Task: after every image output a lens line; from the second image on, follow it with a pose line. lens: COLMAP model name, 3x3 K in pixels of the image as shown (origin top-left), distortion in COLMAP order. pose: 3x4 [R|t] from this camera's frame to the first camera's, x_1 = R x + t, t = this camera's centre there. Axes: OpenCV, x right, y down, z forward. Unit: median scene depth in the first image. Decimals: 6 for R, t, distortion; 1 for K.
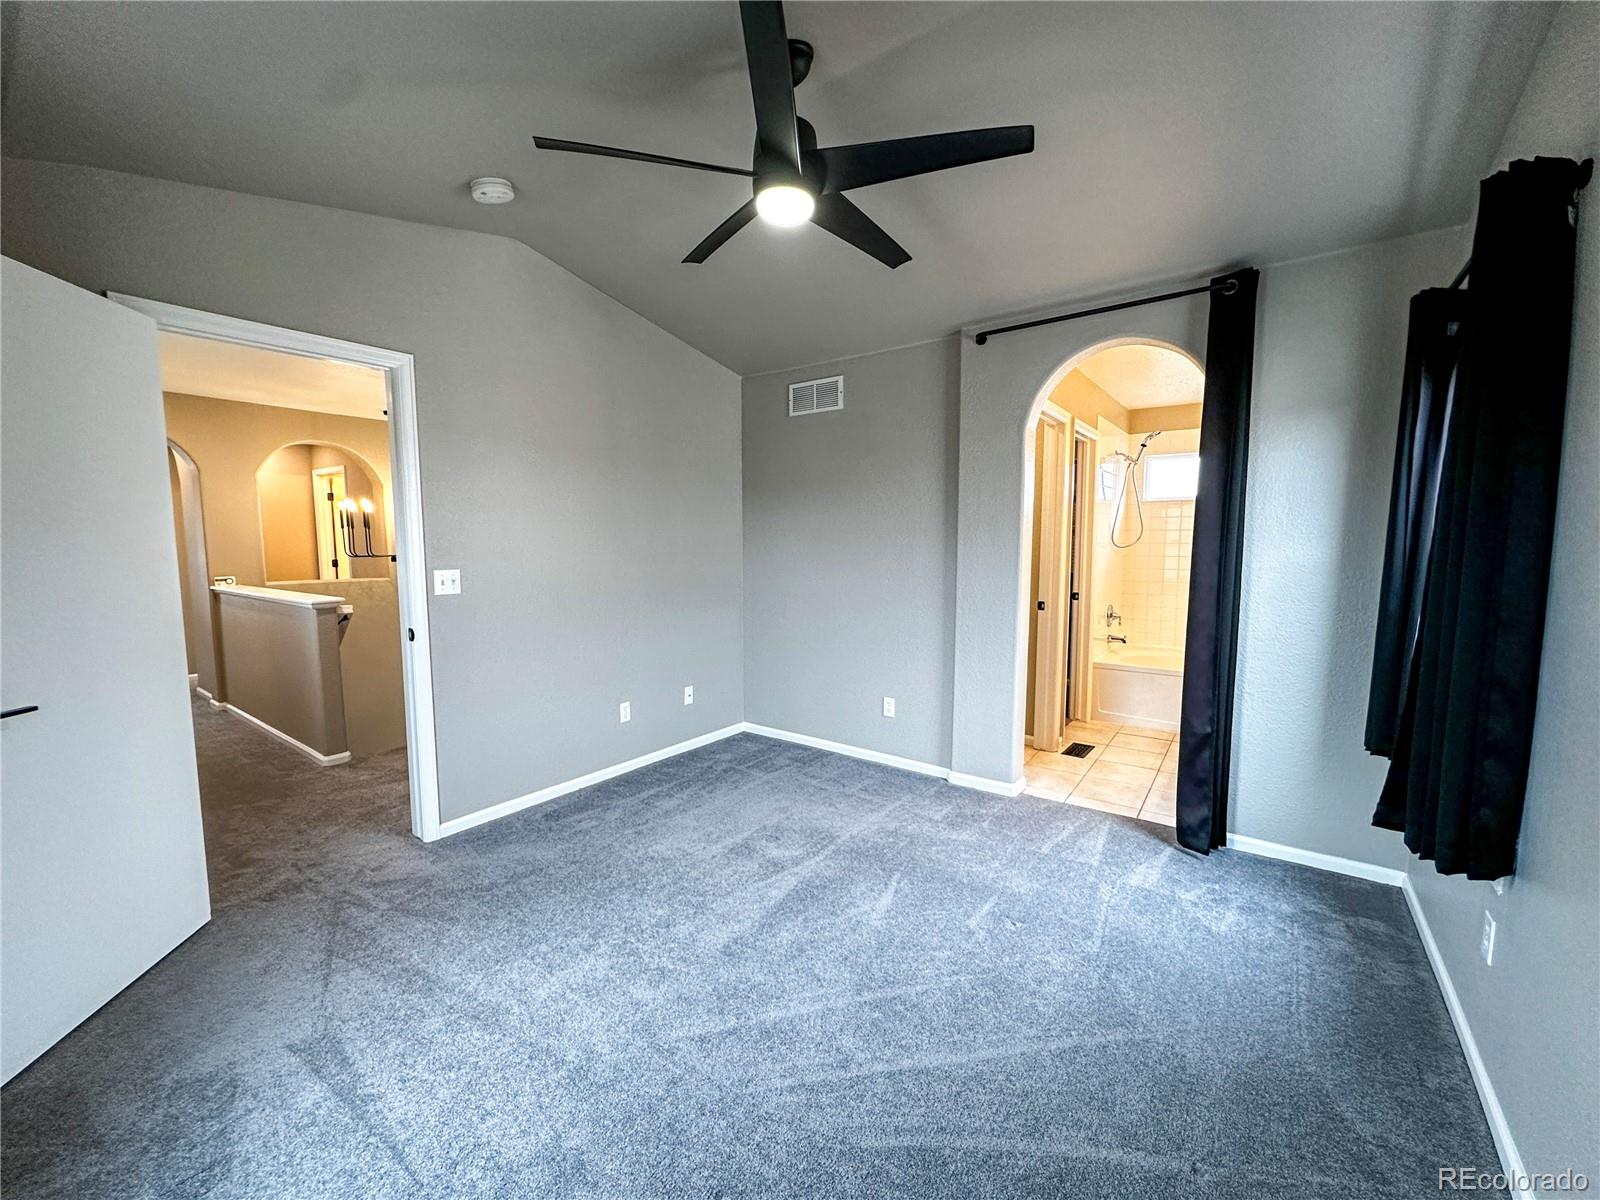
lens RADIAL K [[641.7, 0, 800.0], [0, 641.7, 600.7], [0, 0, 1]] dist [-0.000939, 0.000187]
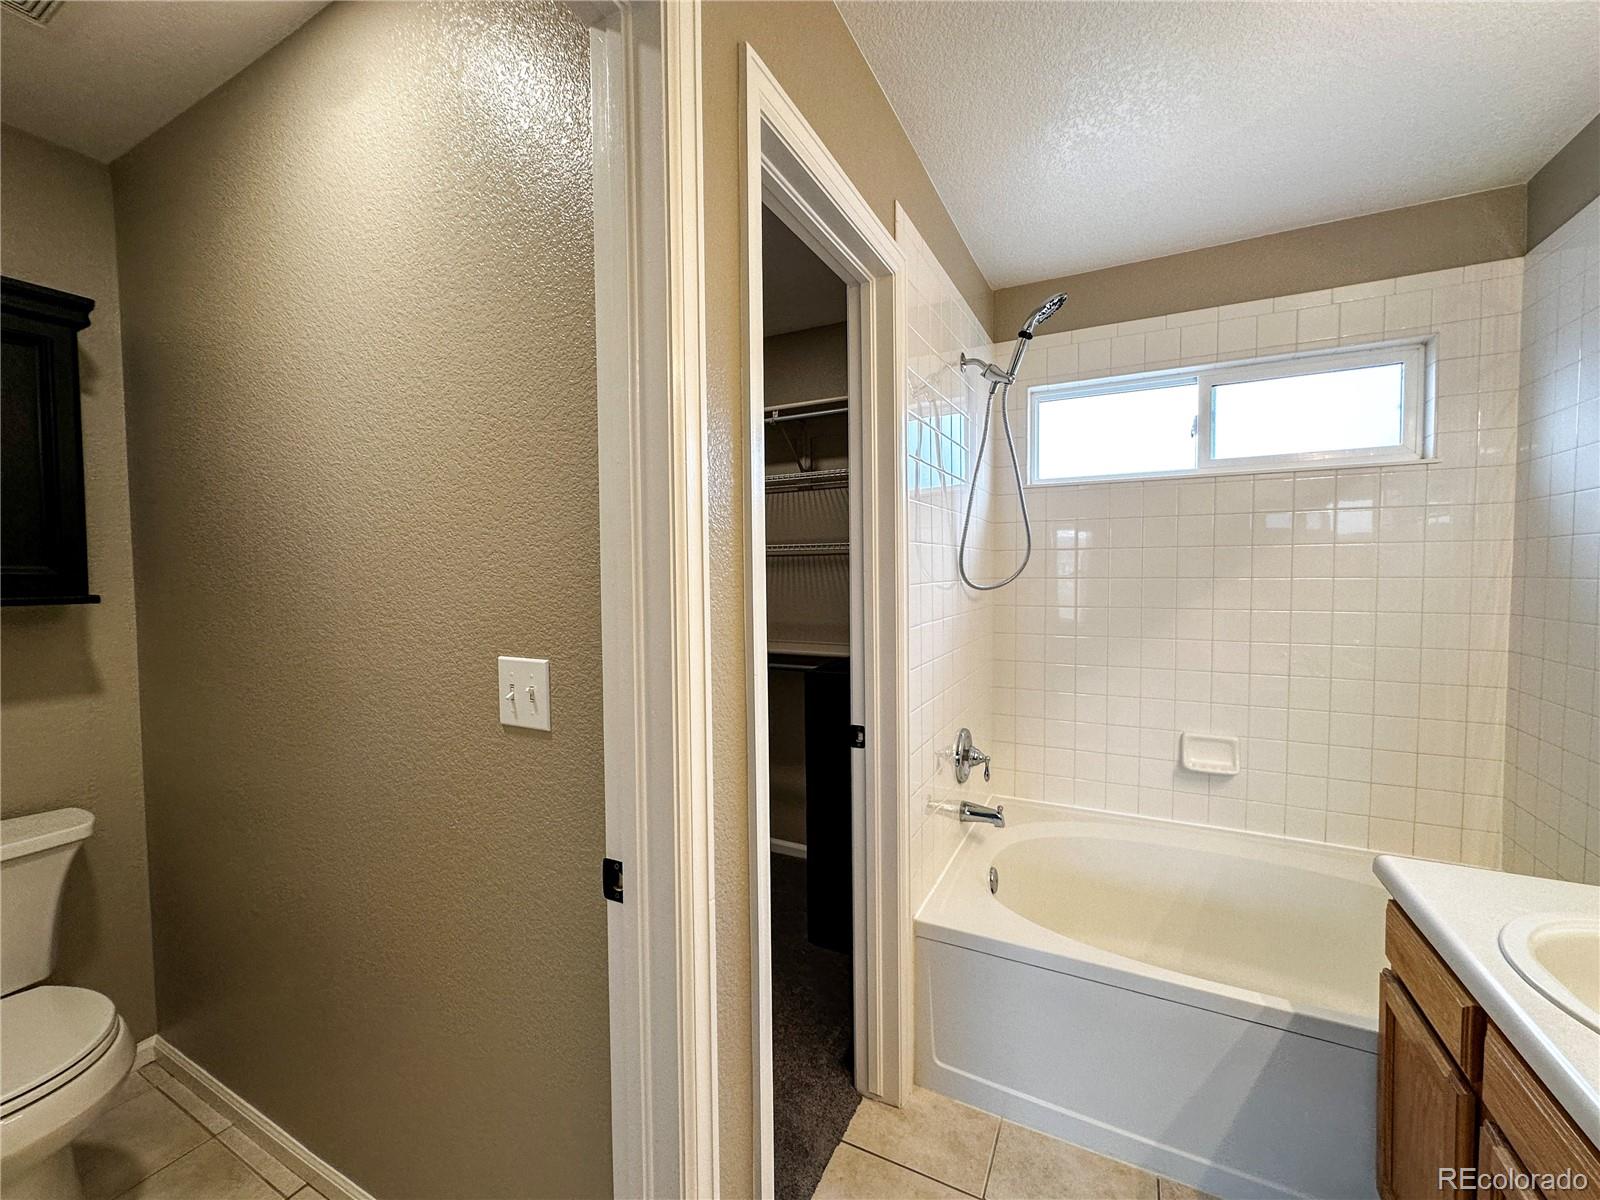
lens RADIAL K [[641.7, 0, 800.2], [0, 641.7, 596.1], [0, 0, 1]] dist [-0.000939, 0.000187]
pose [[0.988094, -0.011492, 0.153419, 0.323003], [0.019874, 0.998385, -0.053211, -0.059630], [-0.152559, 0.055627, 0.986728, 0.614739]]
